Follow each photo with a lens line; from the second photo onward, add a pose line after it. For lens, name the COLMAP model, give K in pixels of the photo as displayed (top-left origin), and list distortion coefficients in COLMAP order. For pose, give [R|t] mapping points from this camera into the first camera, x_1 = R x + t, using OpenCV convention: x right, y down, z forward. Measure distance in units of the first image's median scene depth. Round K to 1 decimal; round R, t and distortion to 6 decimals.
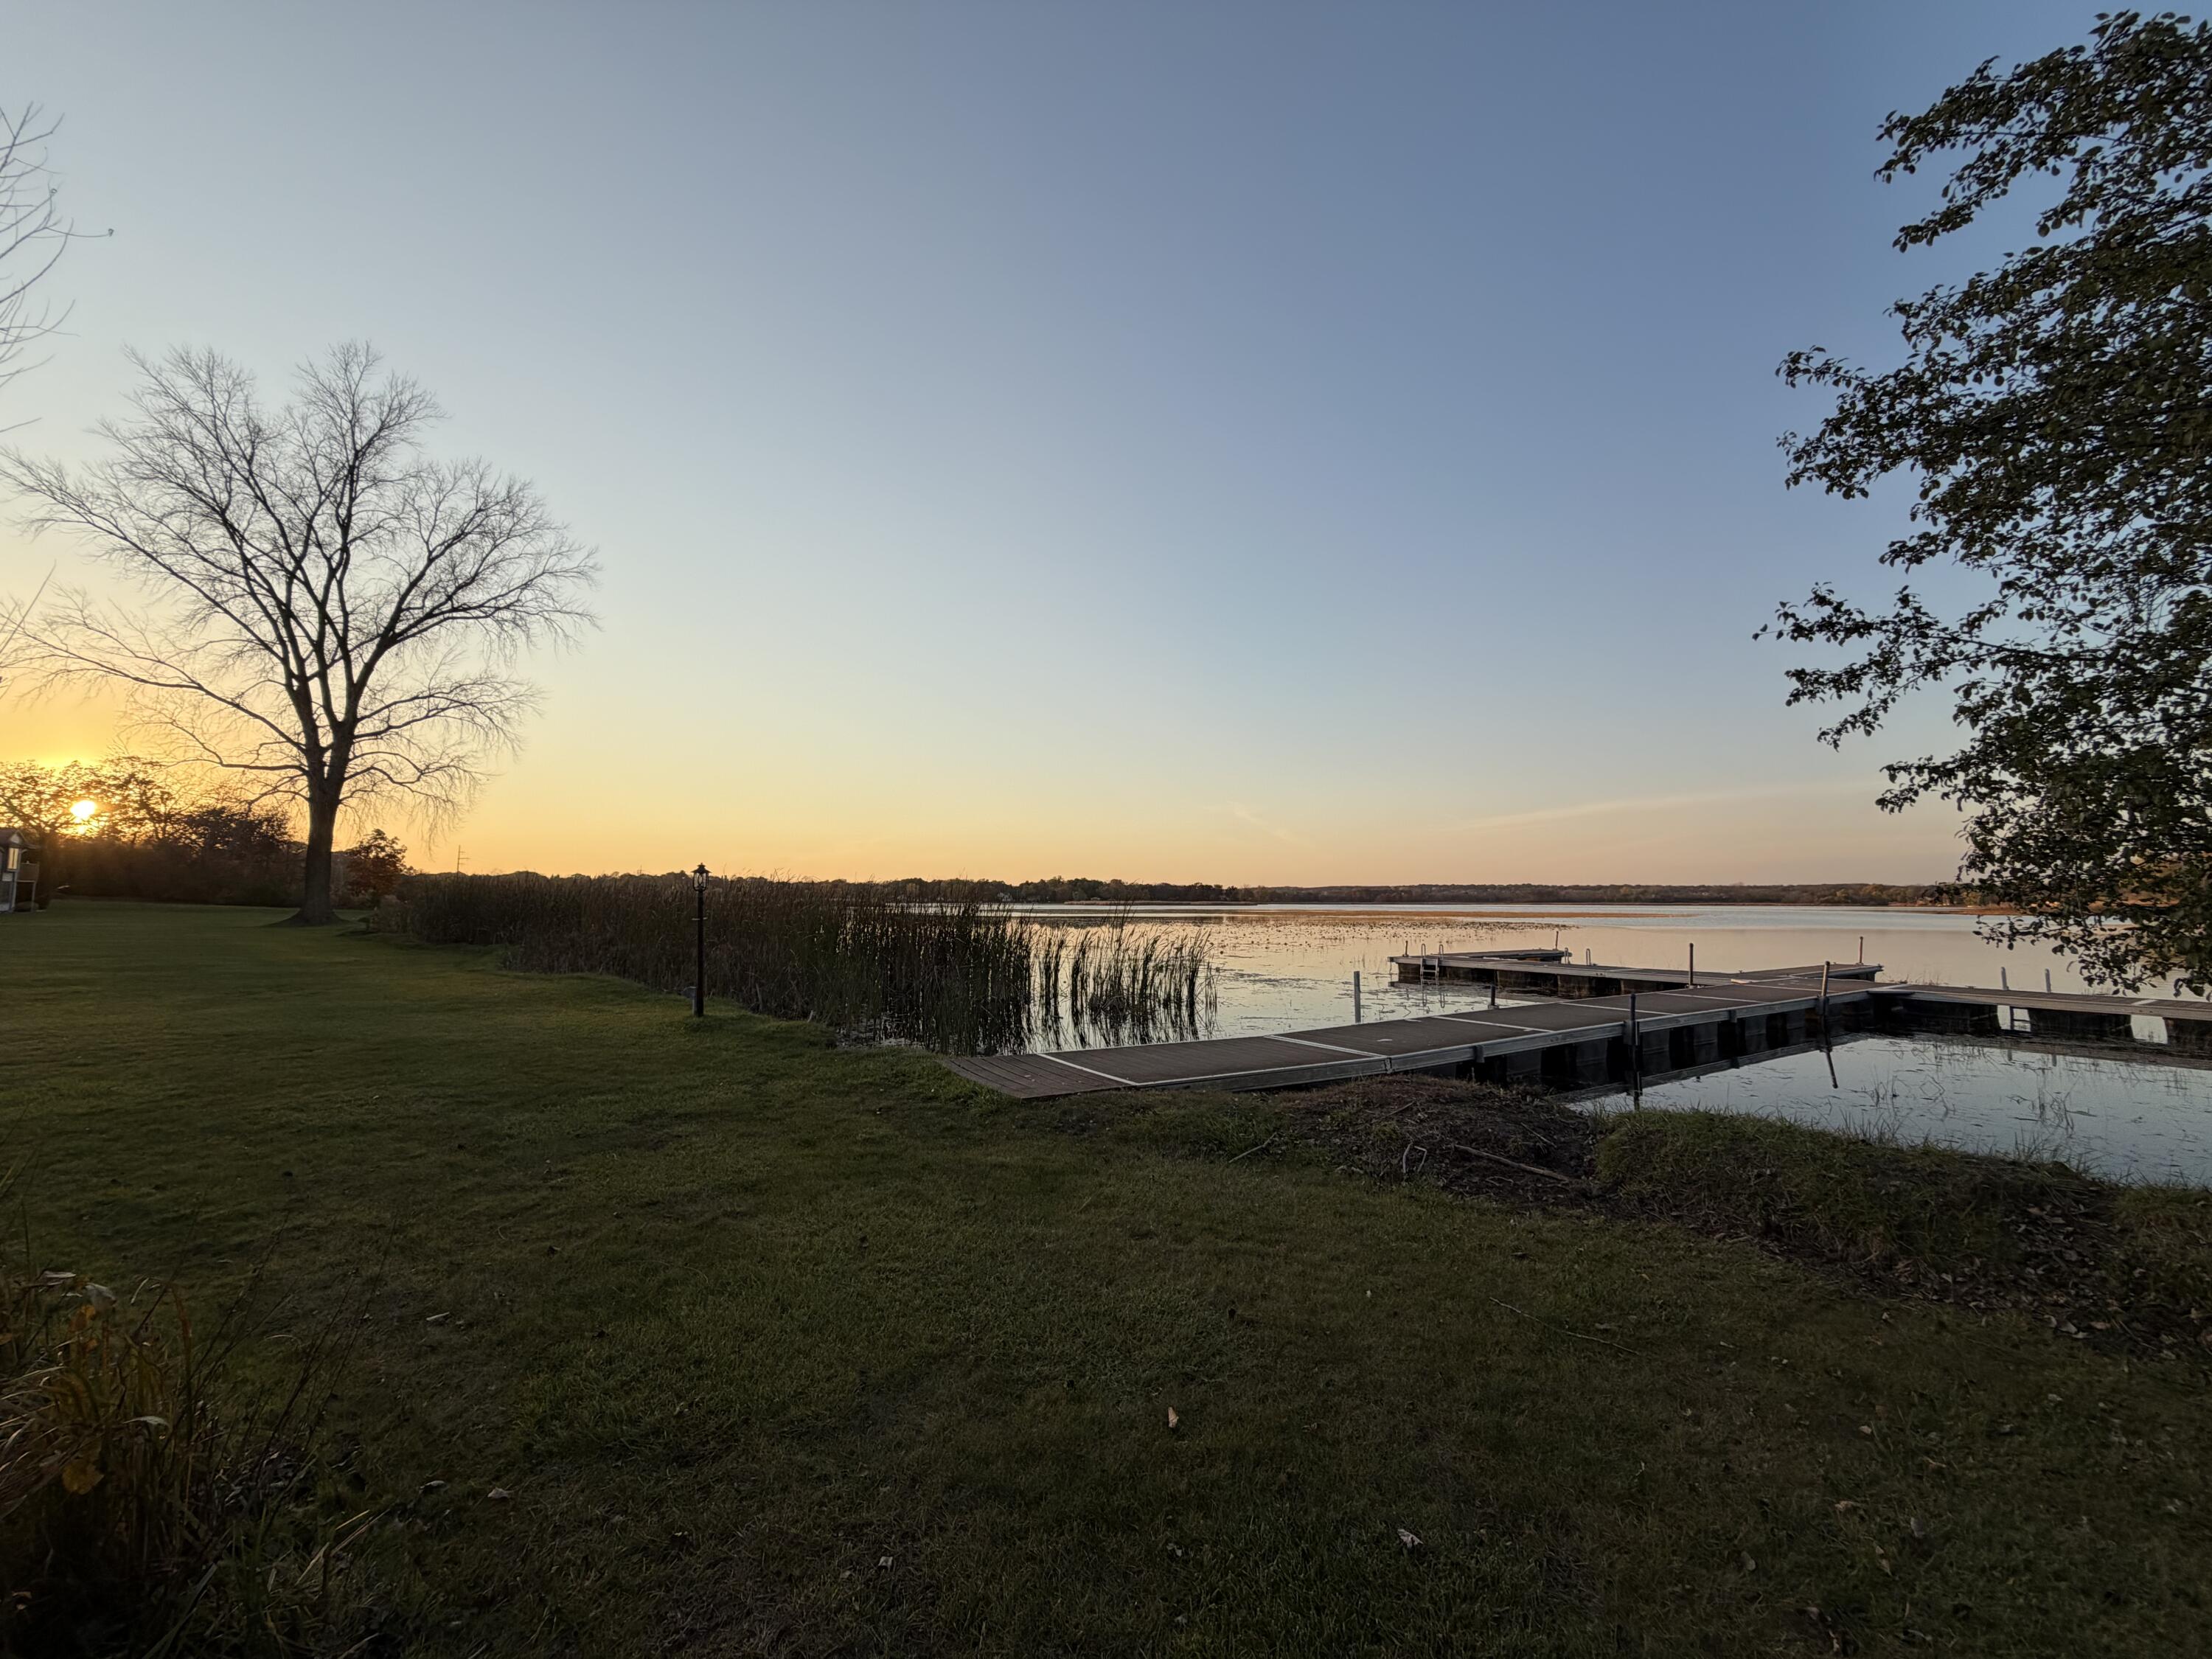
lens RADIAL K [[893.9, 0, 1106.0], [0, 893.9, 829.5], [0, 0, 1]] dist [-0.000659, -0.000090]
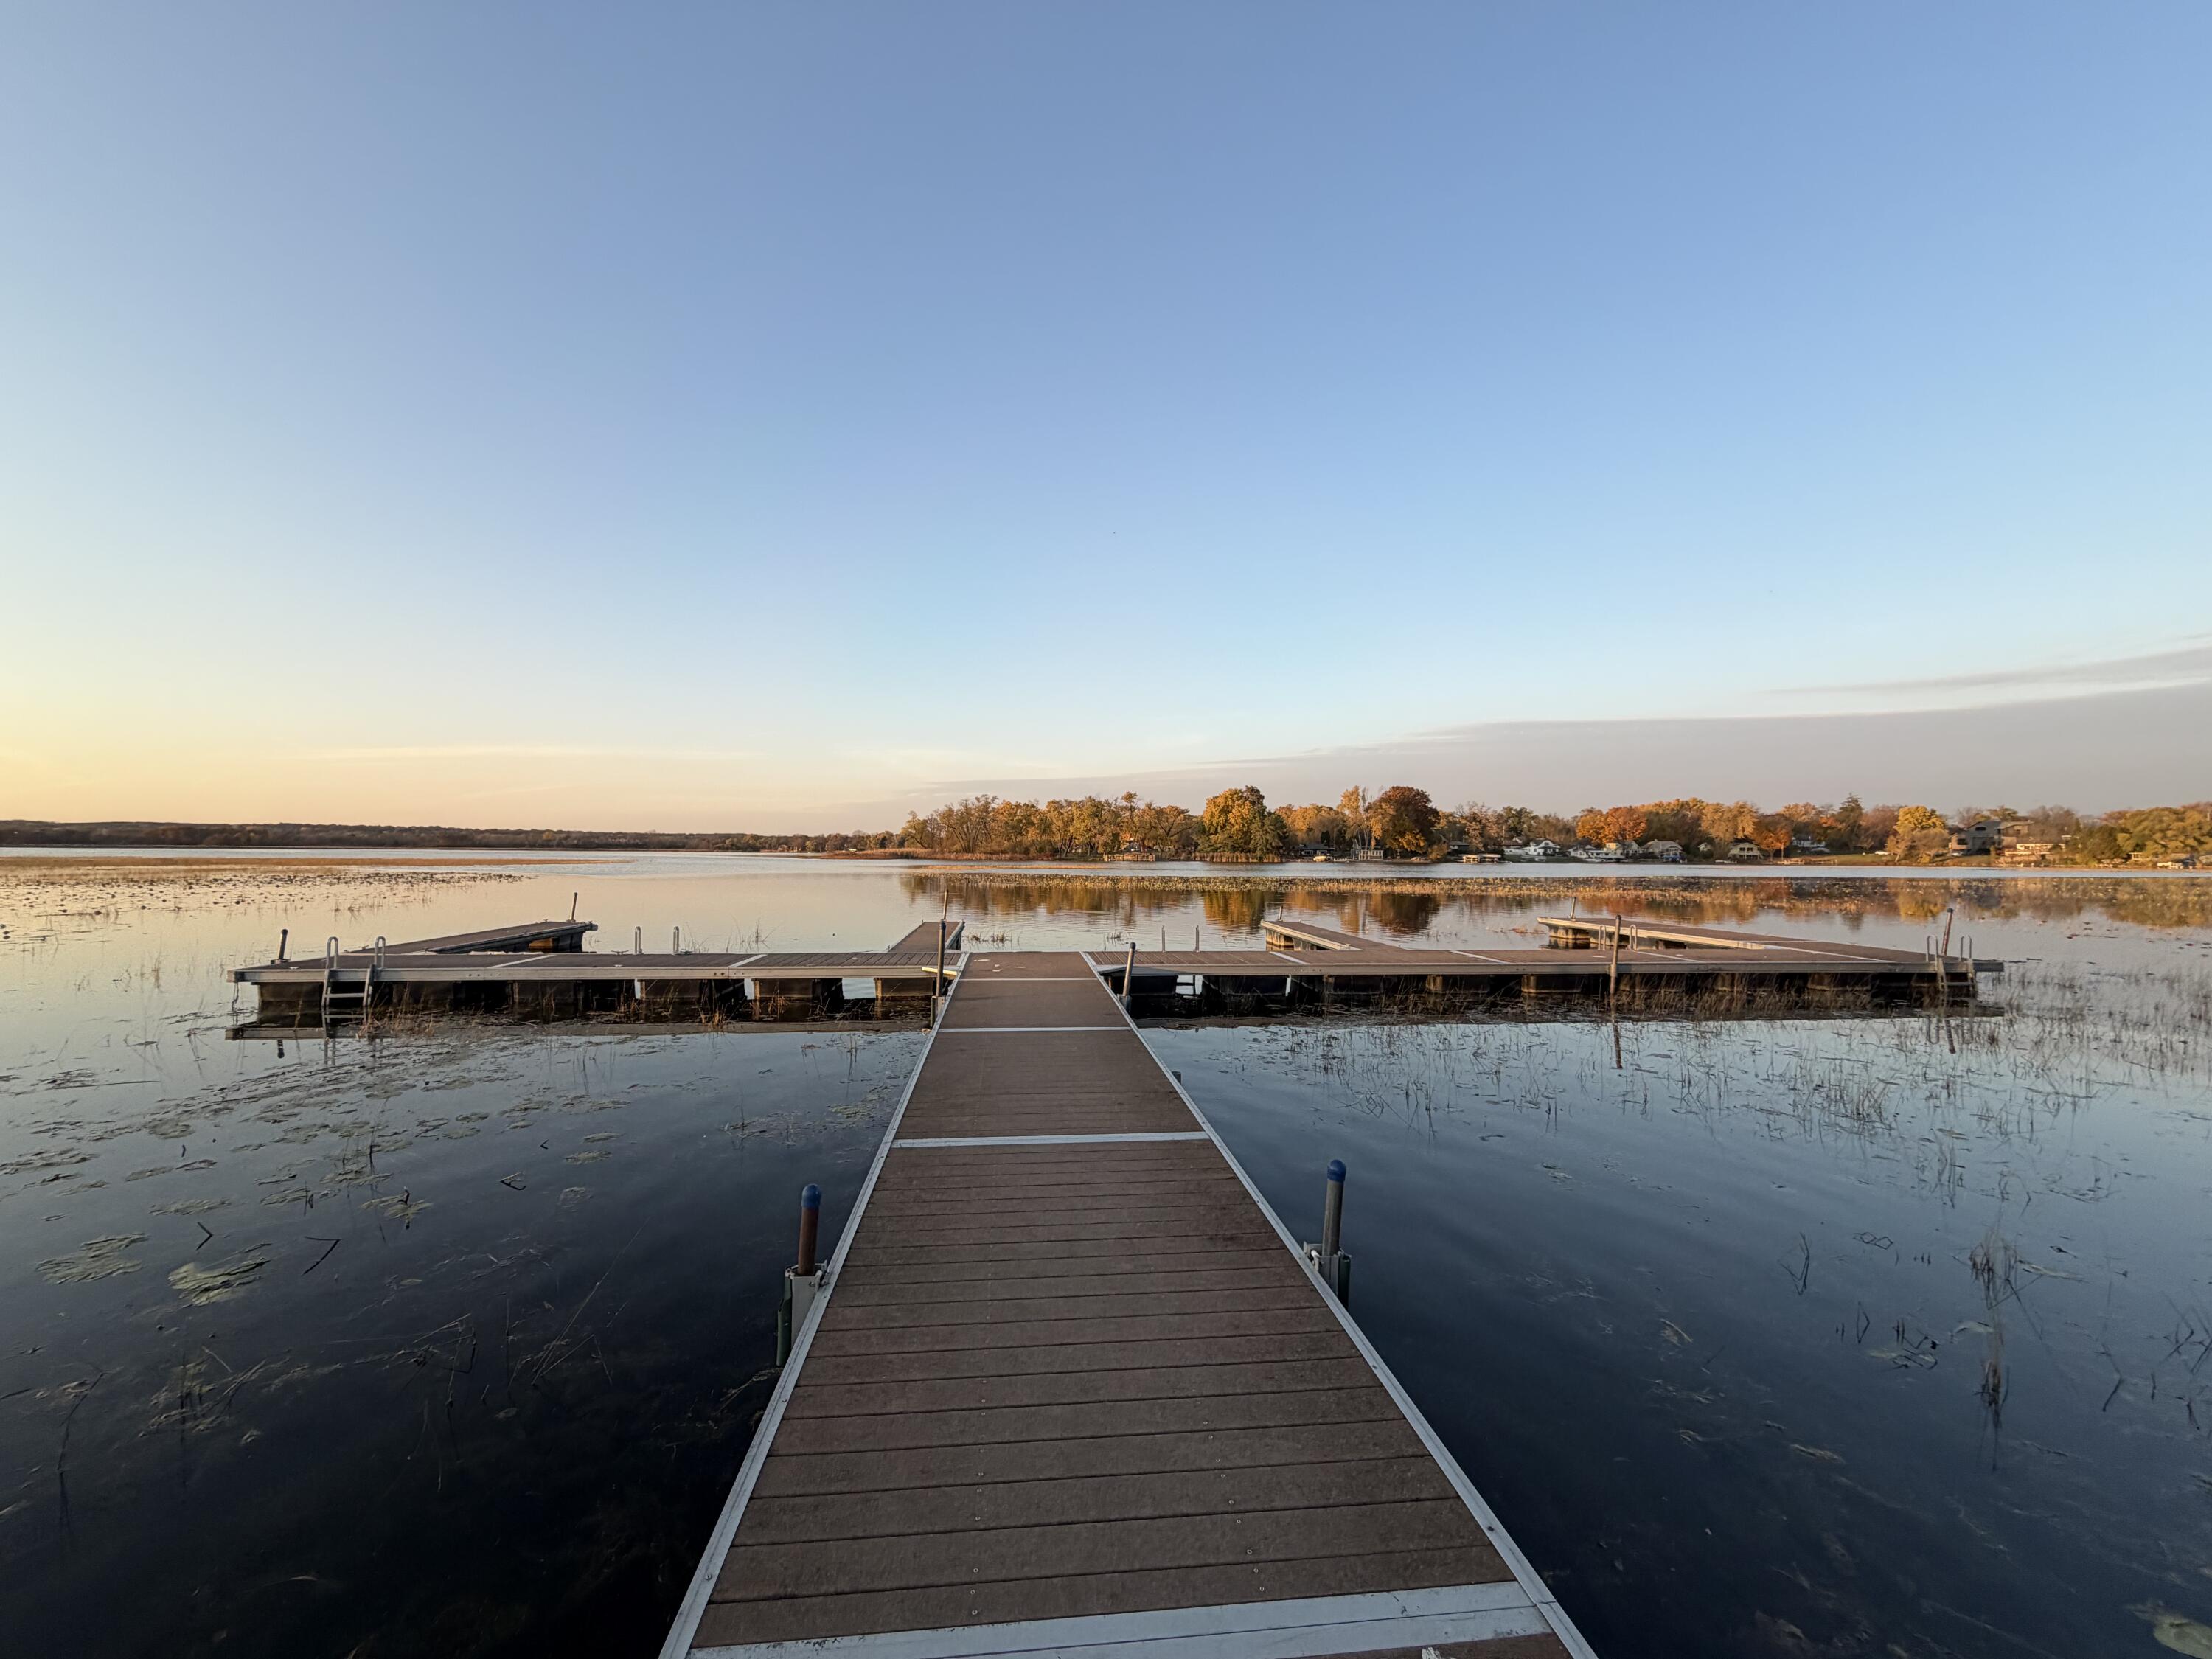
lens RADIAL K [[893.9, 0, 1106.0], [0, 893.9, 829.5], [0, 0, 1]] dist [-0.000659, -0.000090]
pose [[0.468265, 0.024117, 0.883259, 0.124887], [-0.077666, 0.996882, 0.013955, 0.032222], [-0.880168, -0.075134, 0.468678, 0.411902]]
